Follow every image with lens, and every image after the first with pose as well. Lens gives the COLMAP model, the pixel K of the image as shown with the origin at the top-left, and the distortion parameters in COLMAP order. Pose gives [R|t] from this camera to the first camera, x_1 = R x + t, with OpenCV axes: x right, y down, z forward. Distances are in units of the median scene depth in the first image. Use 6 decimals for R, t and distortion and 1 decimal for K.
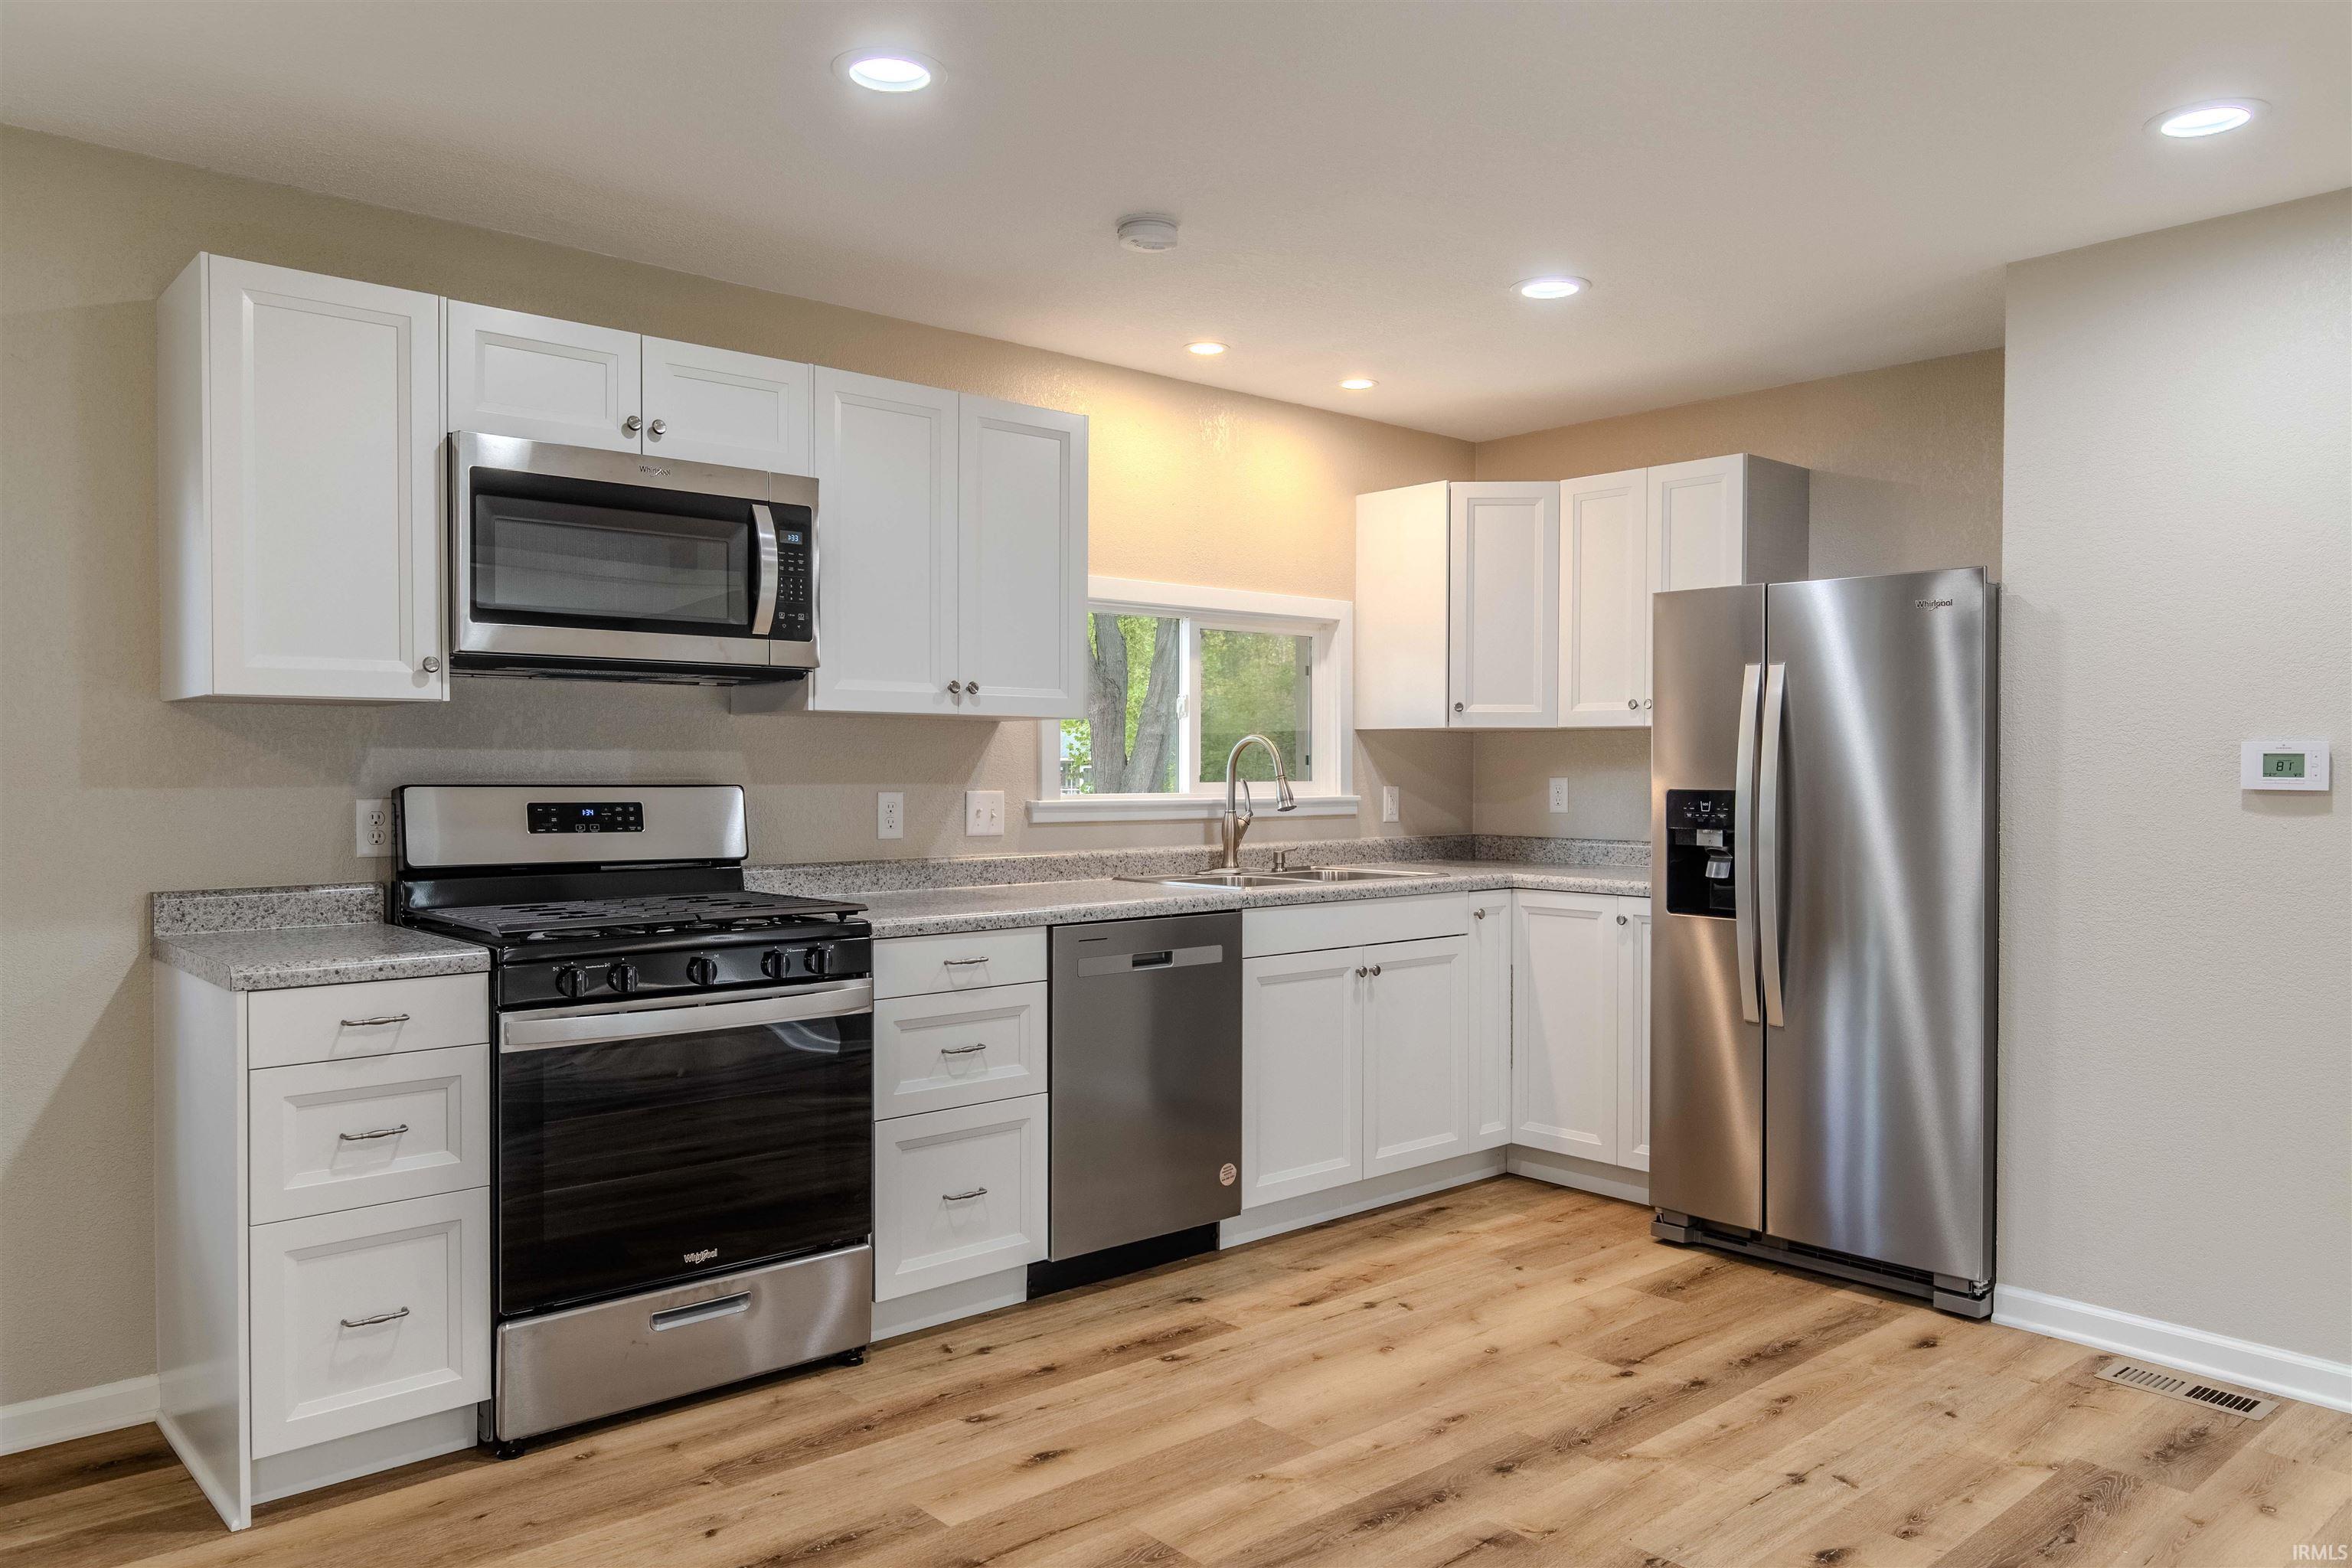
lens RADIAL K [[1628.2, 0, 1167.4], [0, 1628.2, 786.0], [0, 0, 1]] dist [-0.001600, 0.002489]
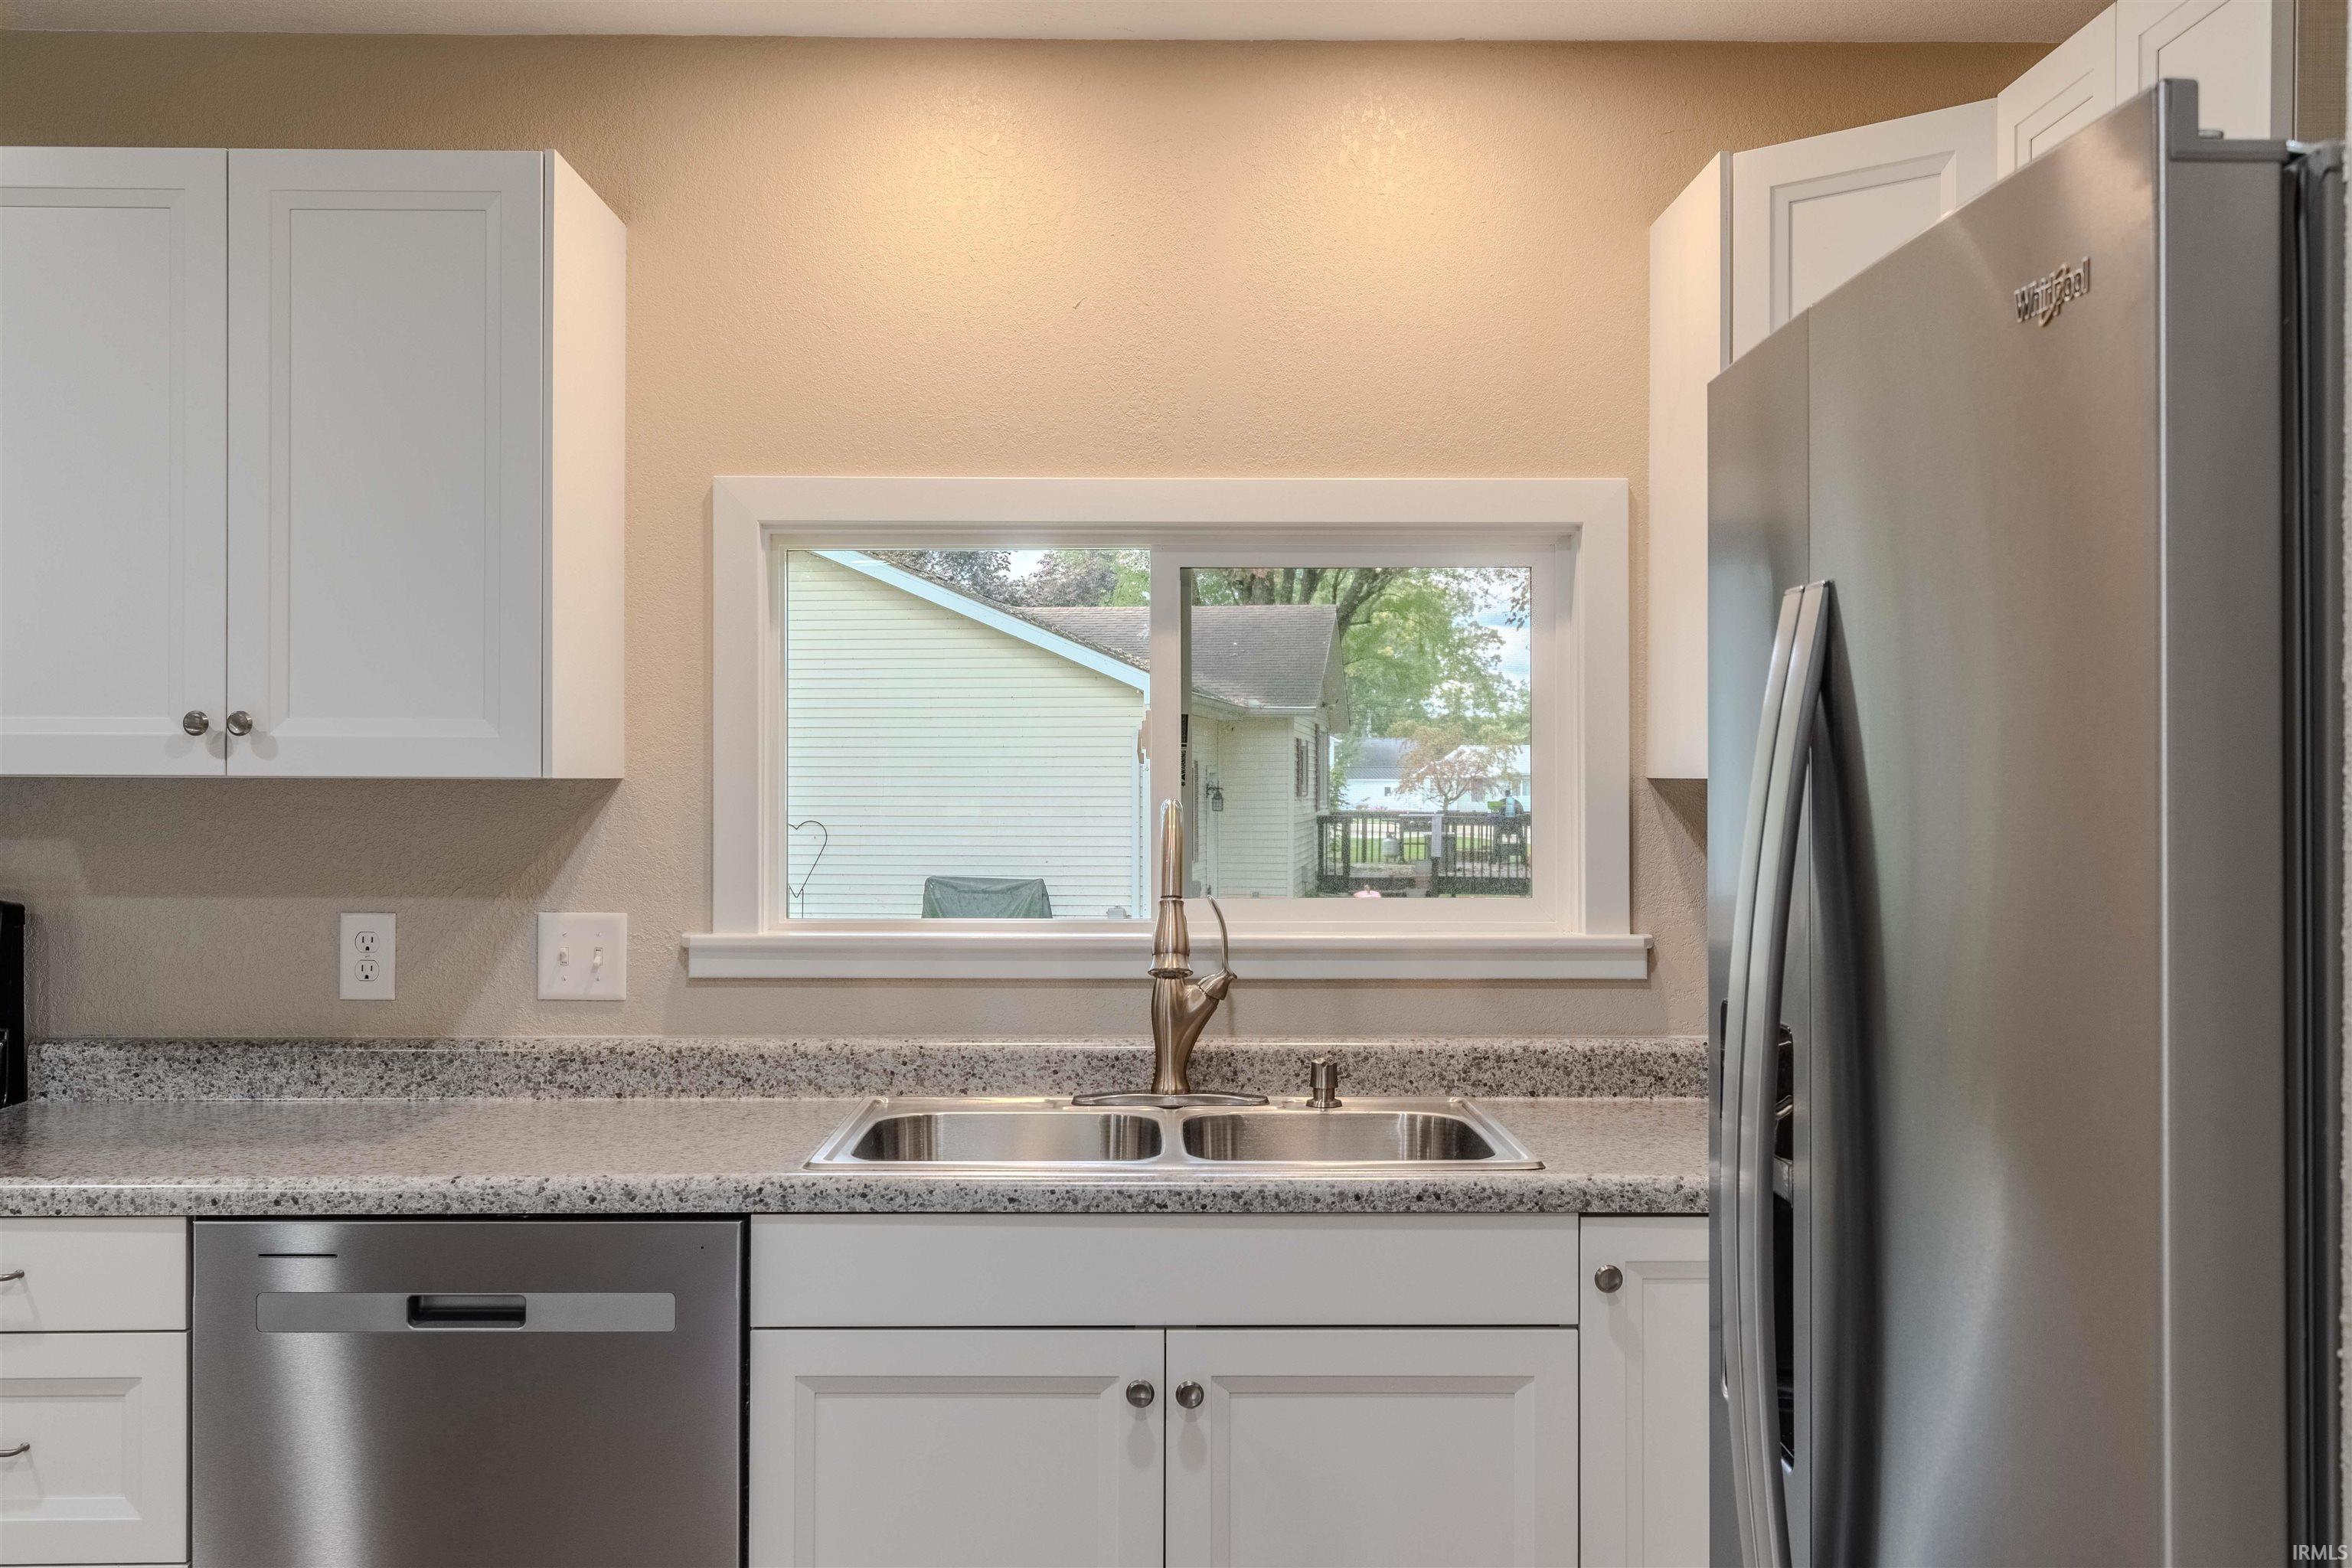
lens RADIAL K [[2268.7, 0, 1171.2], [0, 2268.7, 767.7], [0, 0, 1]] dist [0.009076, 0.000000]
pose [[0.753392, -0.004293, -0.657557, 0.503228], [-0.007672, 0.999853, -0.015319, -0.033514], [0.657526, 0.016586, 0.753249, 0.582126]]
